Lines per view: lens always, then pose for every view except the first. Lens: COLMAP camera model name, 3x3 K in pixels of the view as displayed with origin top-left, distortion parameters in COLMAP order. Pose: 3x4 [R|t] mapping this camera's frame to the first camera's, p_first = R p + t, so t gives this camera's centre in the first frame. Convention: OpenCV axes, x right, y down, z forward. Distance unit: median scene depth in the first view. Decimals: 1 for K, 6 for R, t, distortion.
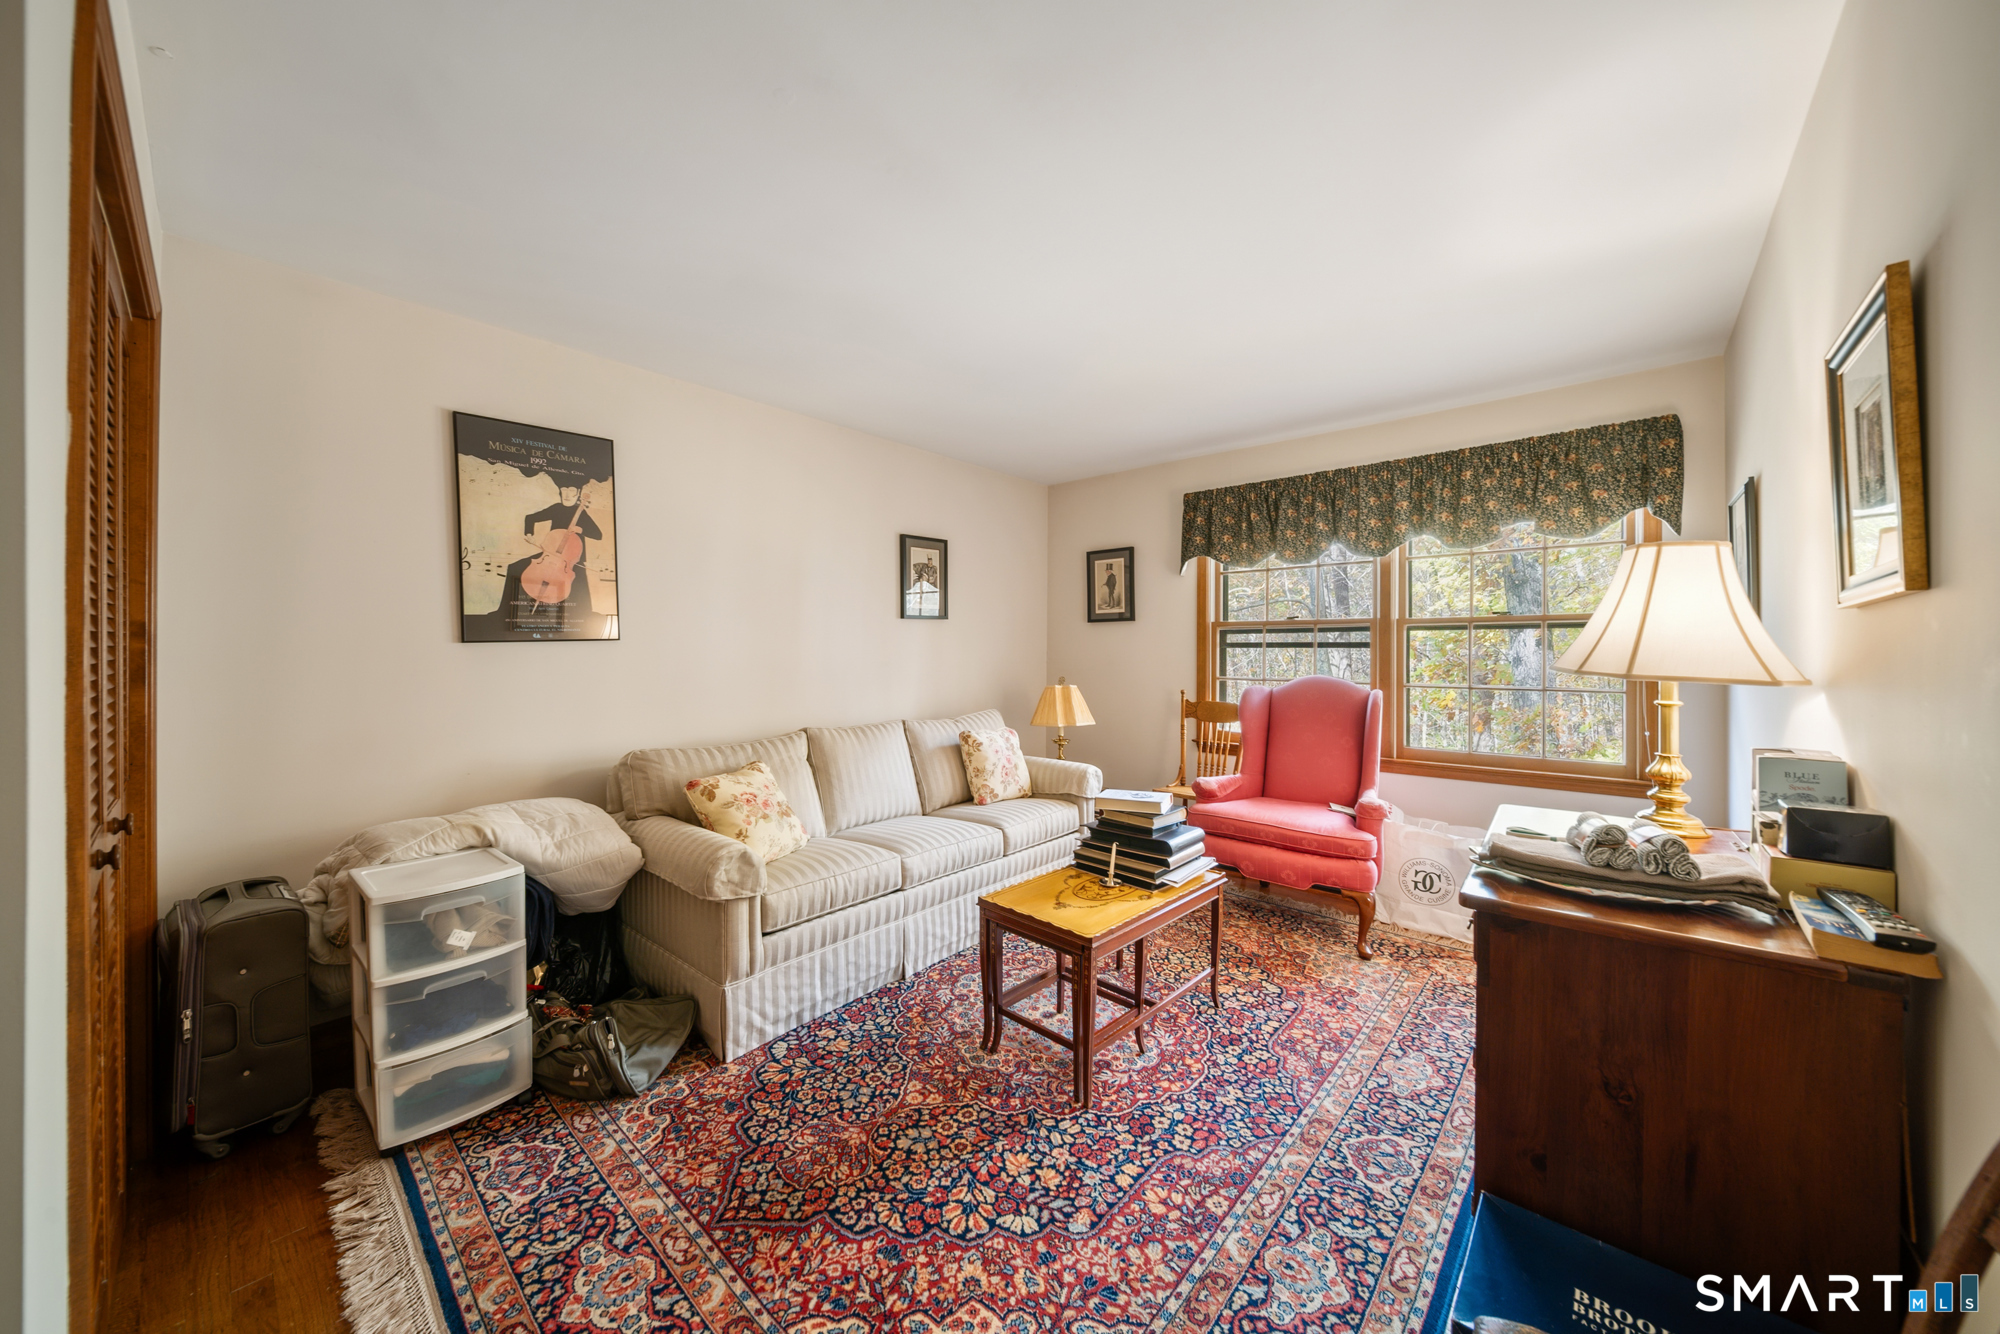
lens RADIAL K [[708.0, 0, 996.4], [0, 708.0, 653.4], [0, 0, 1]] dist [0.001833, -0.000216]
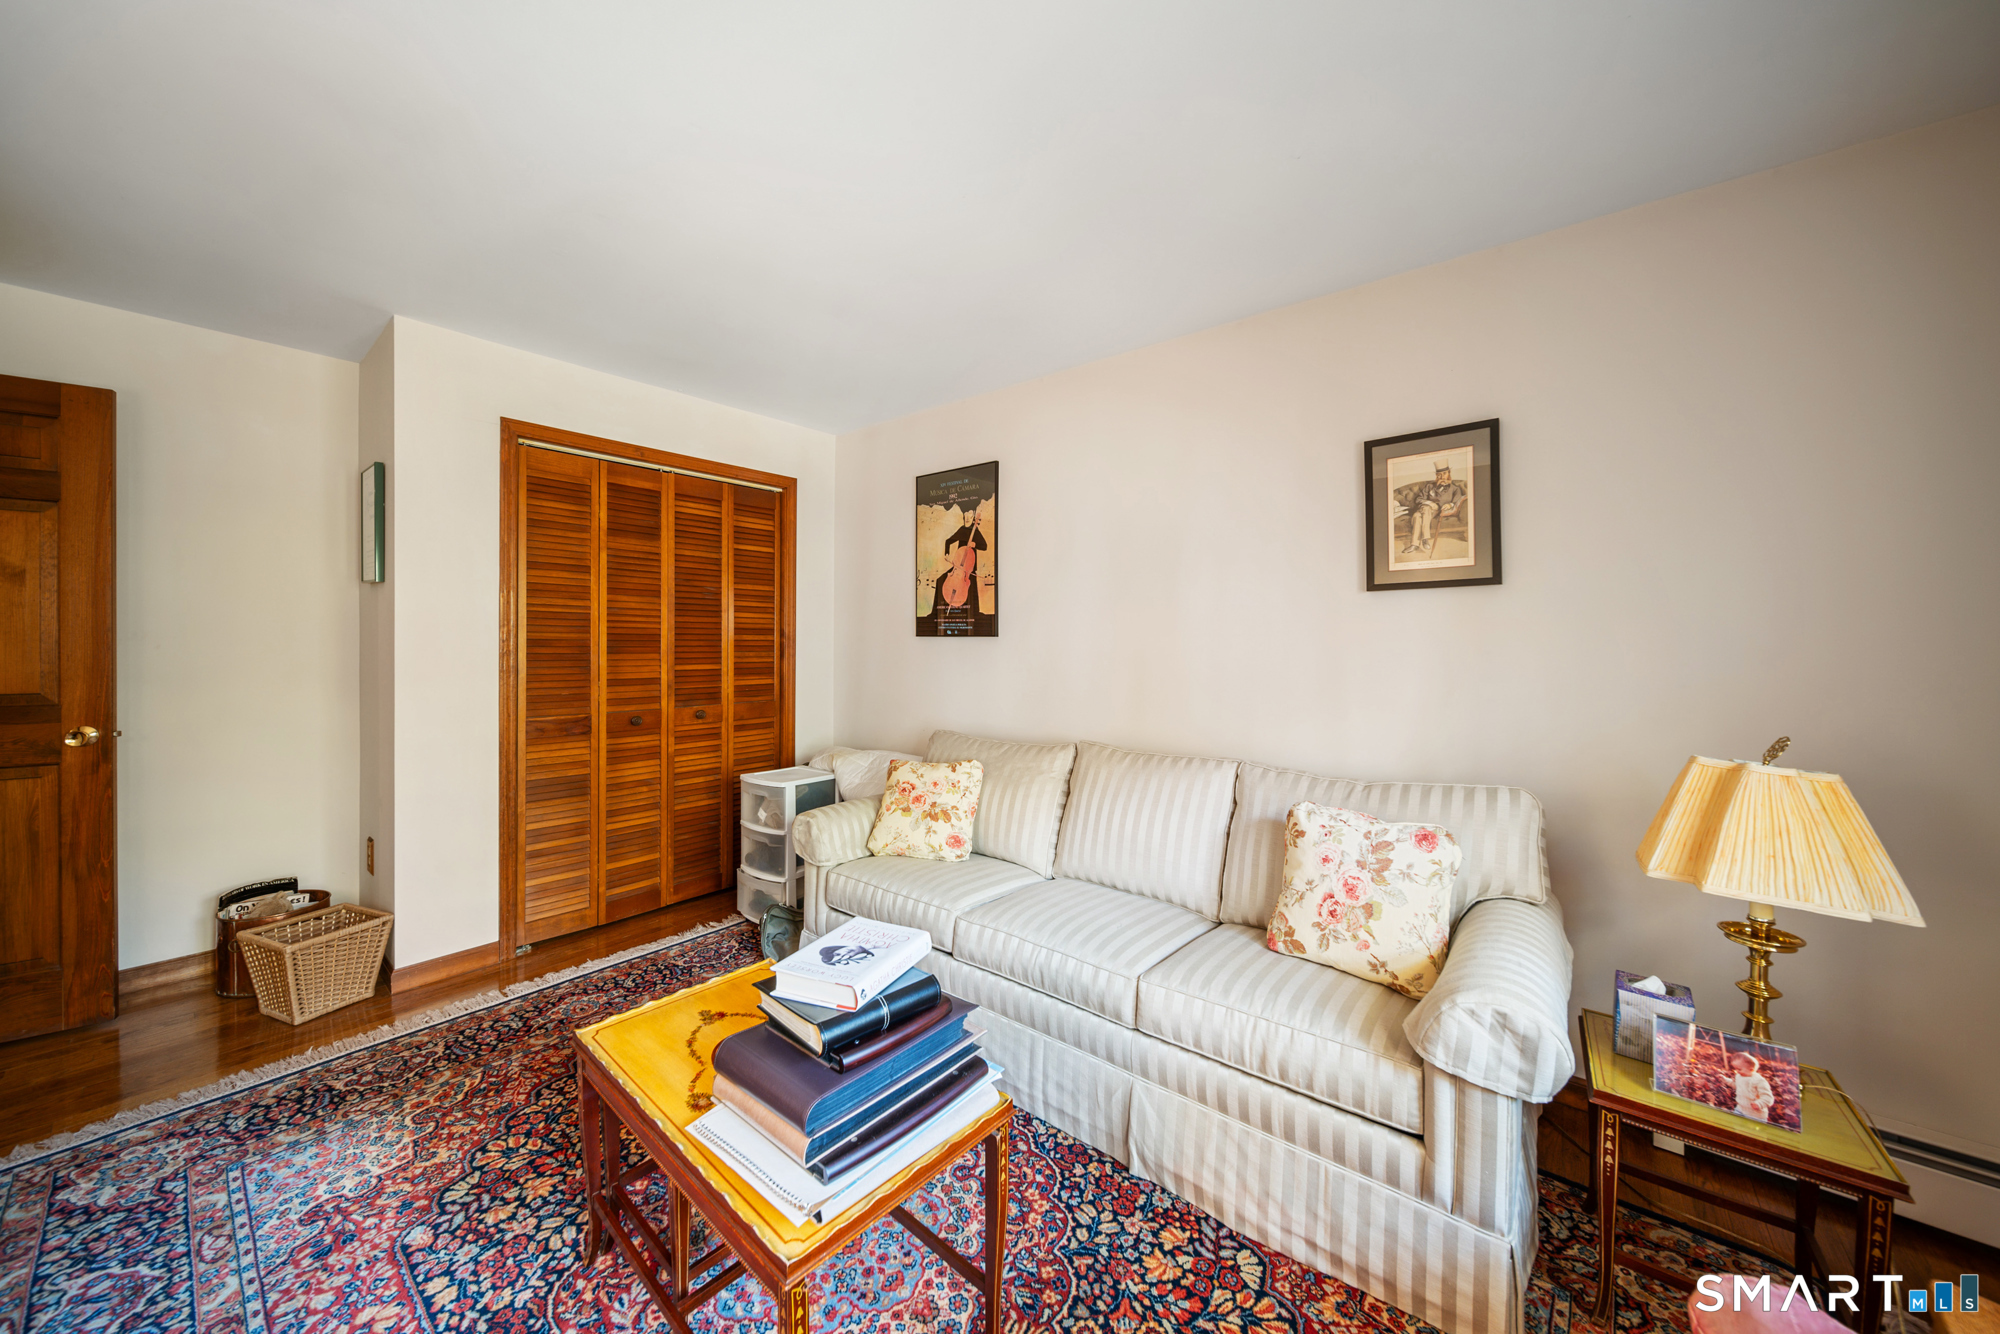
lens RADIAL K [[708.0, 0, 969.6], [0, 708.0, 638.8], [0, 0, 1]] dist [0.001833, -0.000216]
pose [[0.014533, 0.002227, -0.999892, 0.673607], [-0.006317, 0.999978, 0.002135, -0.016243], [0.999874, 0.006285, 0.014547, 1.060721]]
